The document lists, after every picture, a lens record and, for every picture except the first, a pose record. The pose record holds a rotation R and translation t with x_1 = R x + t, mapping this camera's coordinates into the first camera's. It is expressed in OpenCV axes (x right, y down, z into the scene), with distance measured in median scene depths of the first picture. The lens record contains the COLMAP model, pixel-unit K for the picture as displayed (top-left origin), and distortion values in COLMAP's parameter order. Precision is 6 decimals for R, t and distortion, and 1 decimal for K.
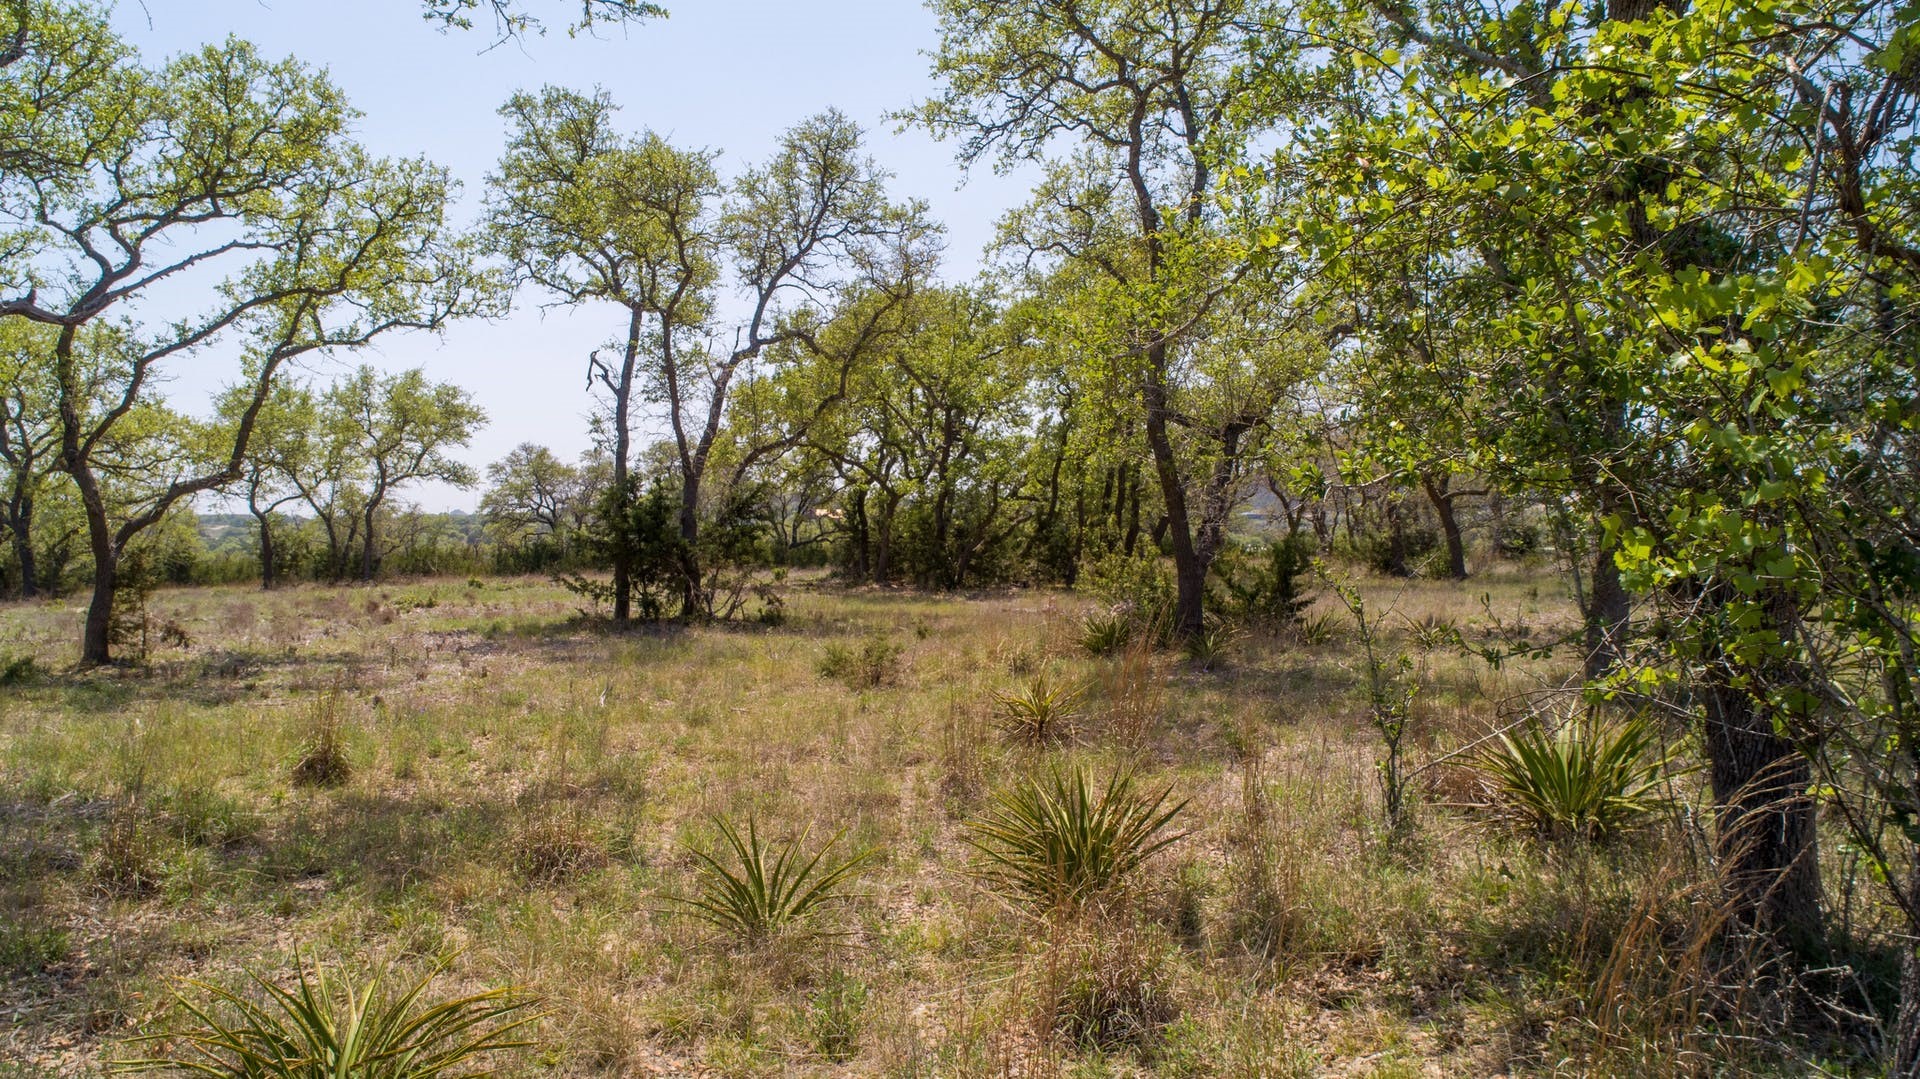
lens RADIAL K [[1292.6, 0, 962.1], [0, 1292.6, 535.3], [0, 0, 1]] dist [-0.016409, 0.006664]
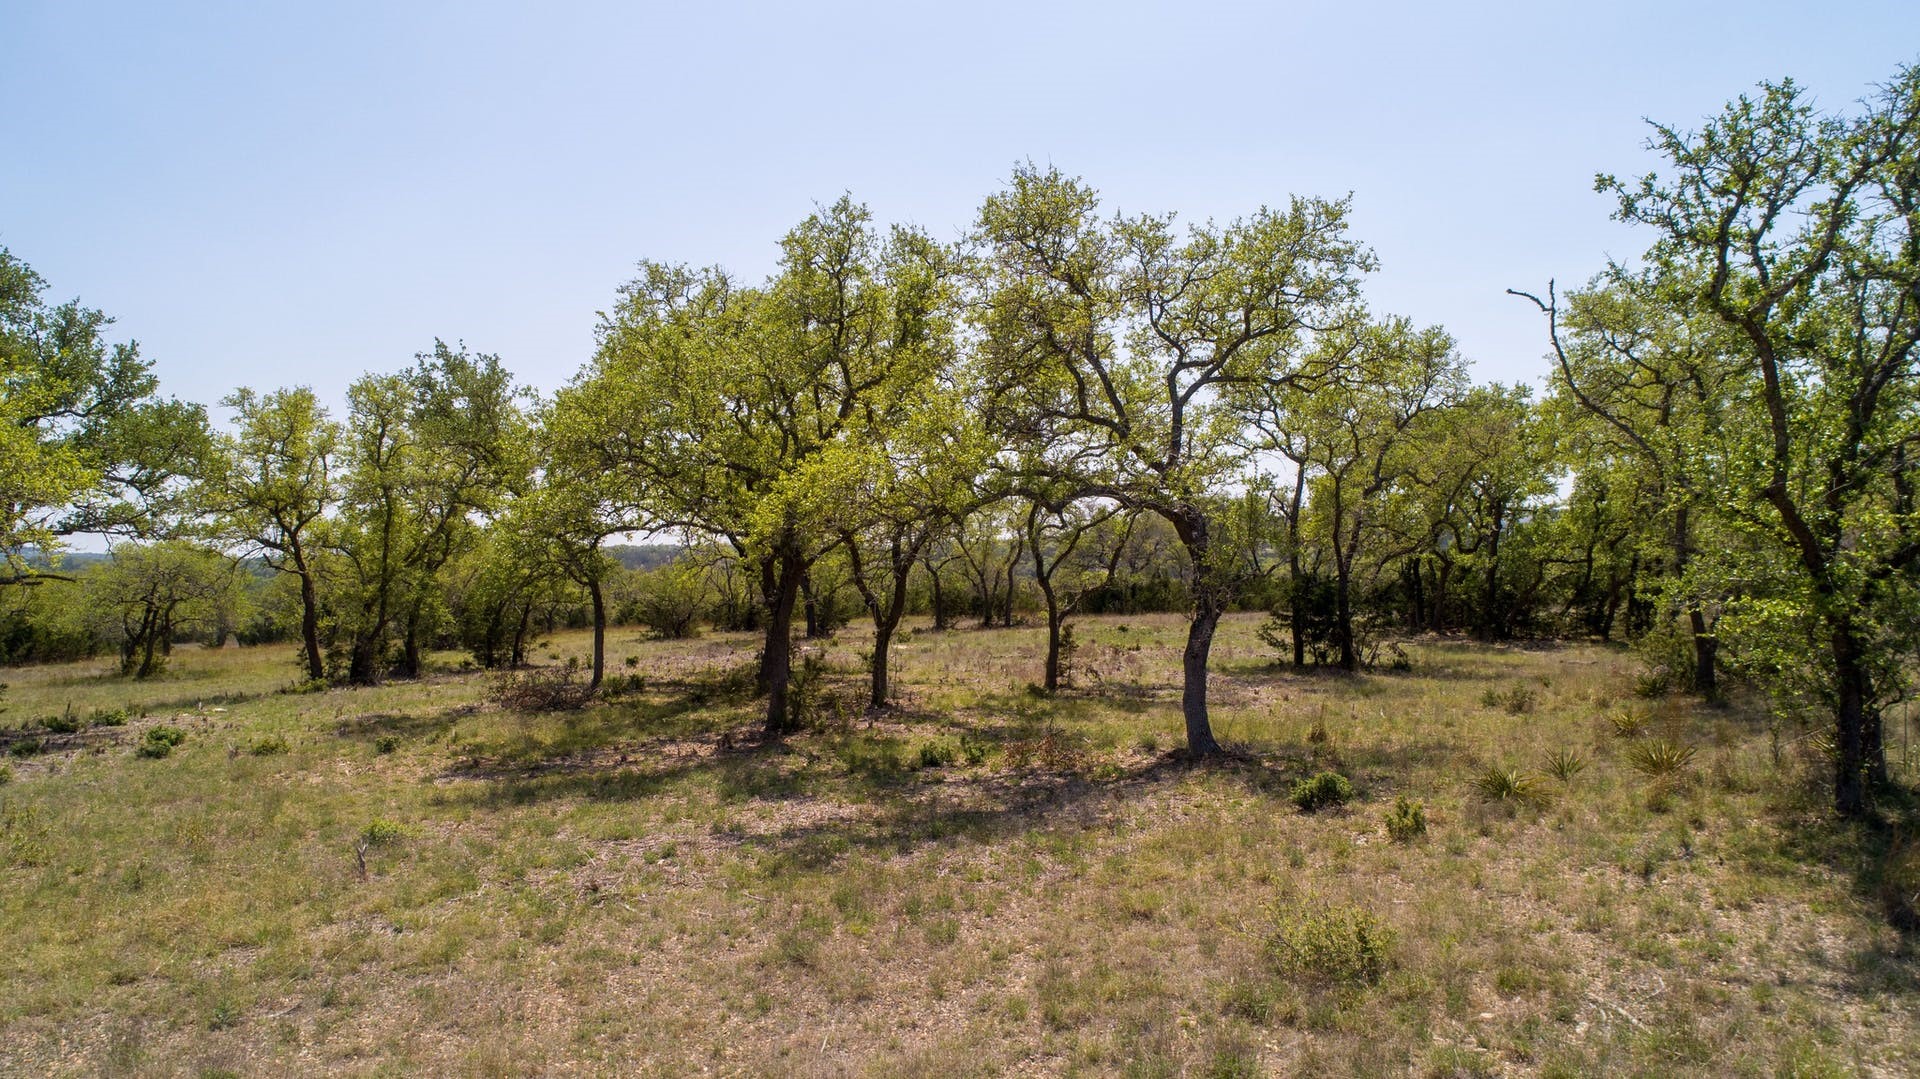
lens RADIAL K [[1292.6, 0, 962.1], [0, 1292.6, 535.3], [0, 0, 1]] dist [-0.016409, 0.006664]
pose [[0.937074, -0.014914, -0.348813, -0.098423], [0.008938, 0.999784, -0.018738, -0.066284], [0.349018, 0.014441, 0.937005, -0.620378]]
